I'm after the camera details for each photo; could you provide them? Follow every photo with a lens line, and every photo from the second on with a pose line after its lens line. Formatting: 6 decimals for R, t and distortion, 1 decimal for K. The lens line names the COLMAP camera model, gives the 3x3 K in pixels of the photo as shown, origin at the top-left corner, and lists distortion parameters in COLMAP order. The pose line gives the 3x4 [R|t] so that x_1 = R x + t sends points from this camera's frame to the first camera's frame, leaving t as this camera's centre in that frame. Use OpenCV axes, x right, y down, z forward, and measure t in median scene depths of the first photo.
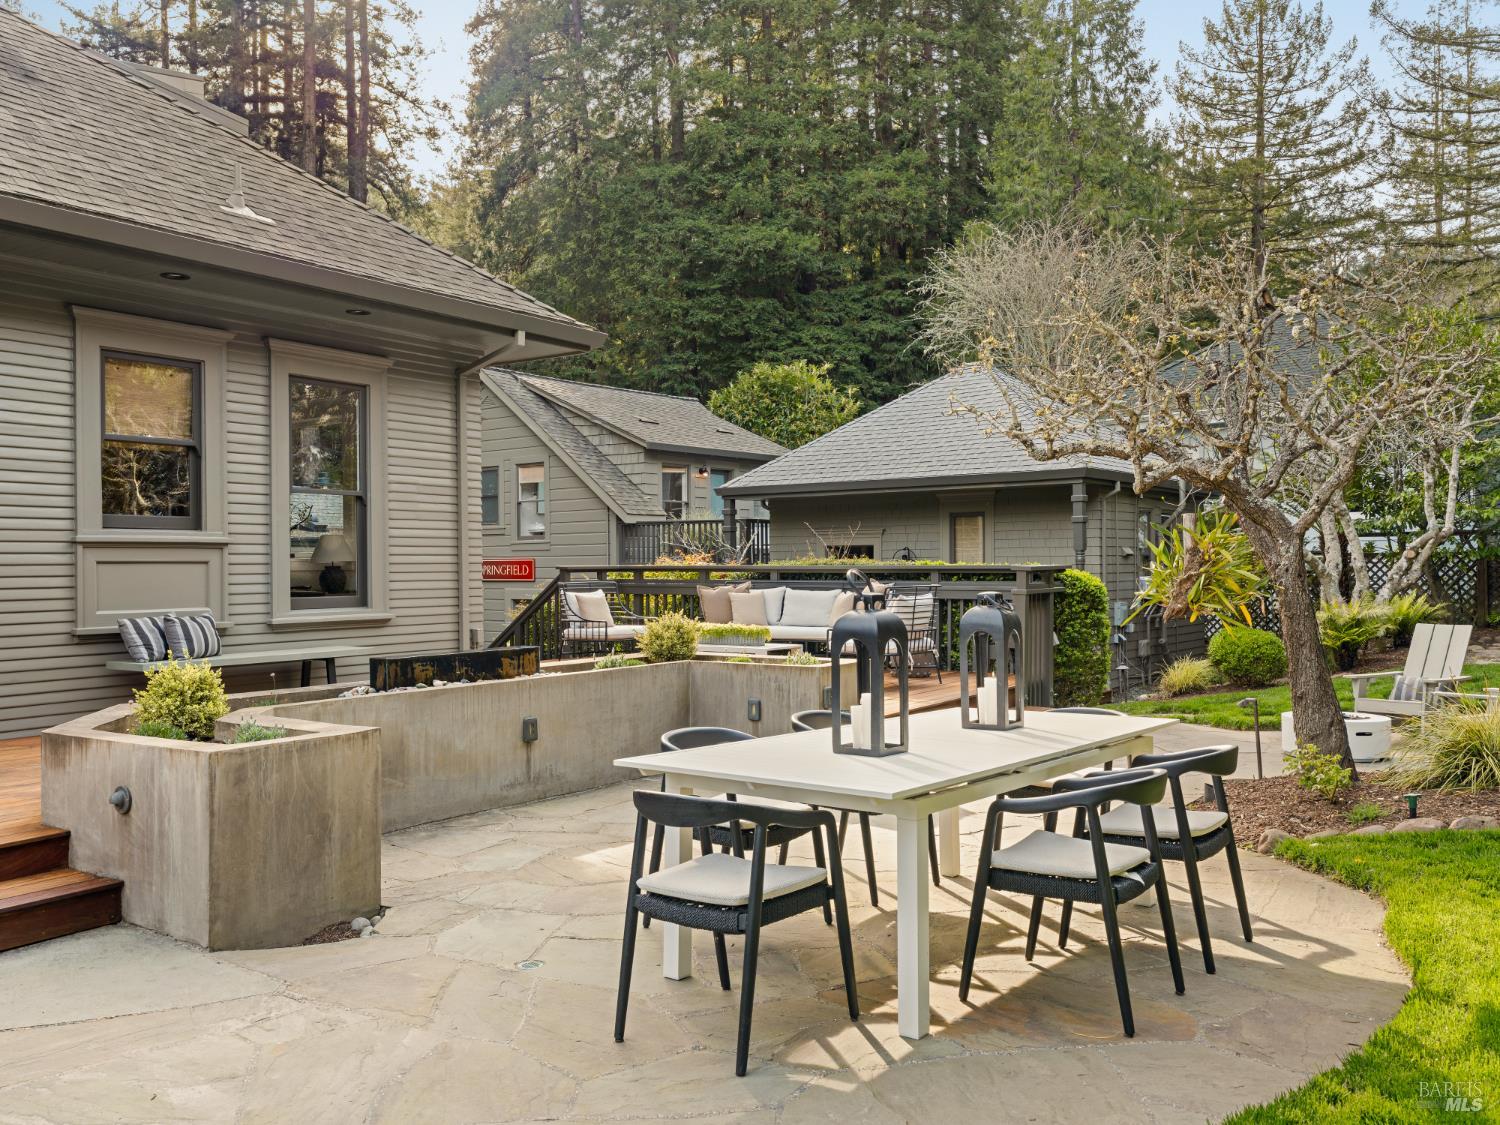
lens RADIAL K [[1235.7, 0, 749.3], [0, 1235.7, 564.5], [0, 0, 1]] dist [0.000786, -0.003724]
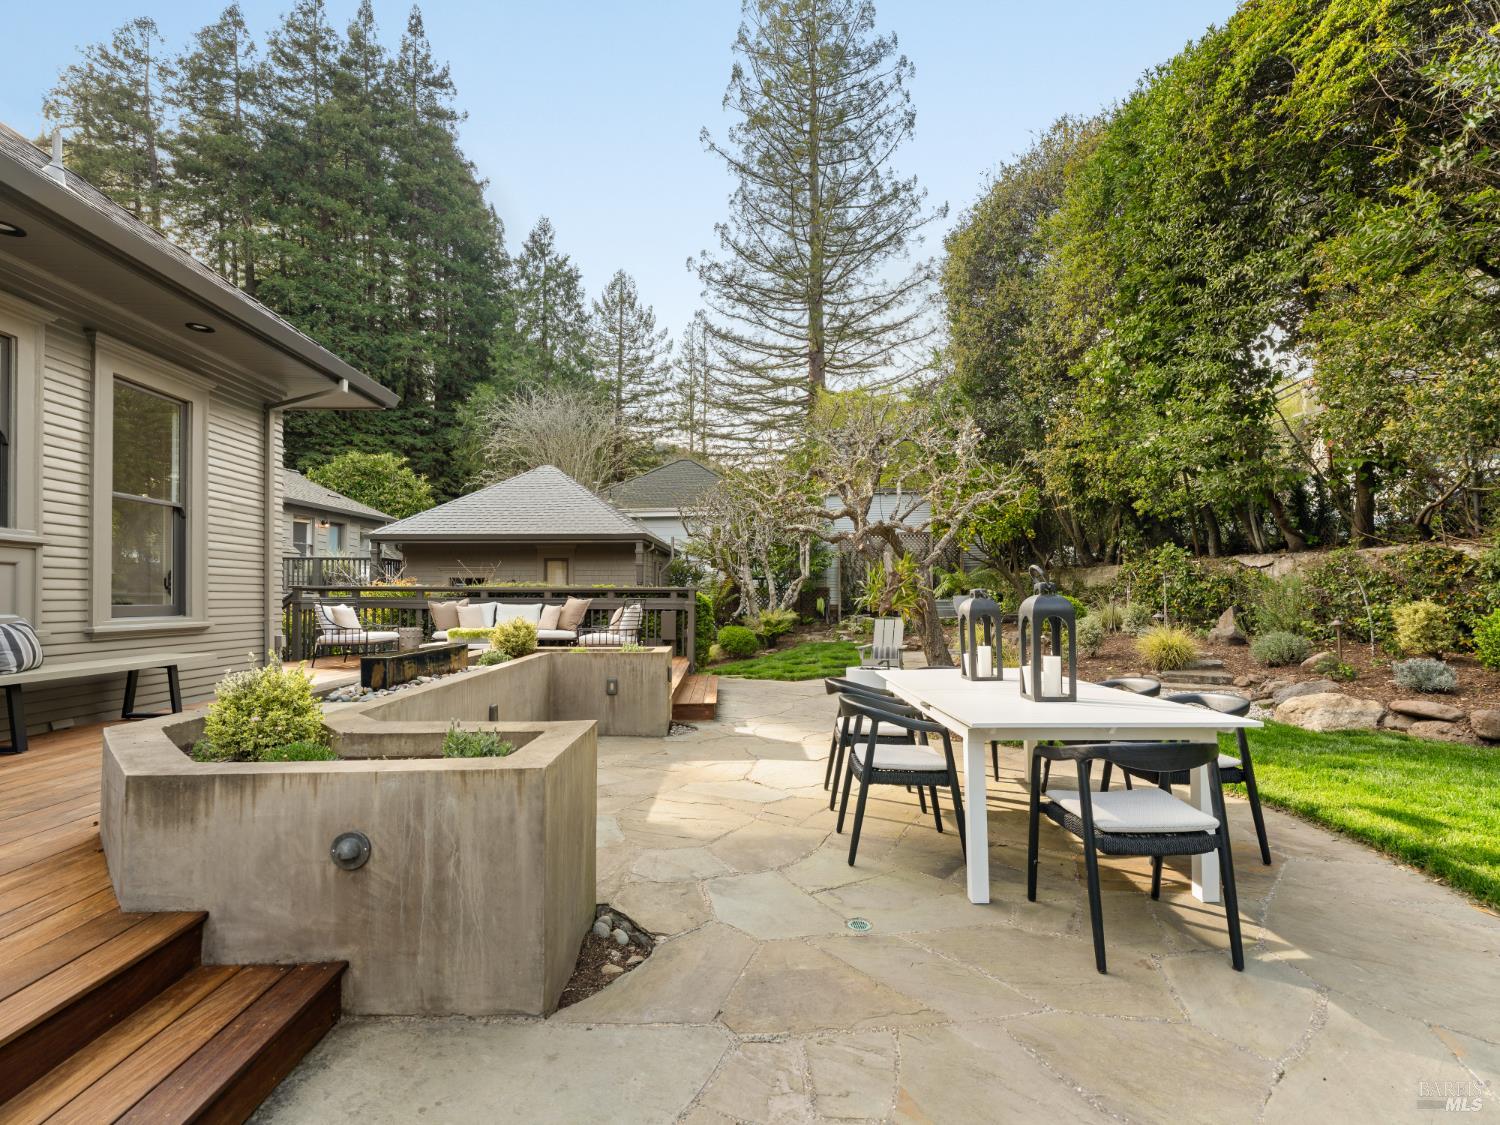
lens RADIAL K [[690.7, 0, 749.5], [0, 690.7, 590.0], [0, 0, 1]] dist [-0.001904, 0.000047]
pose [[0.804571, 0.012802, 0.593718, -0.138263], [-0.005042, 0.999879, -0.014726, 0.009755], [-0.593835, 0.008855, 0.804538, 0.129193]]
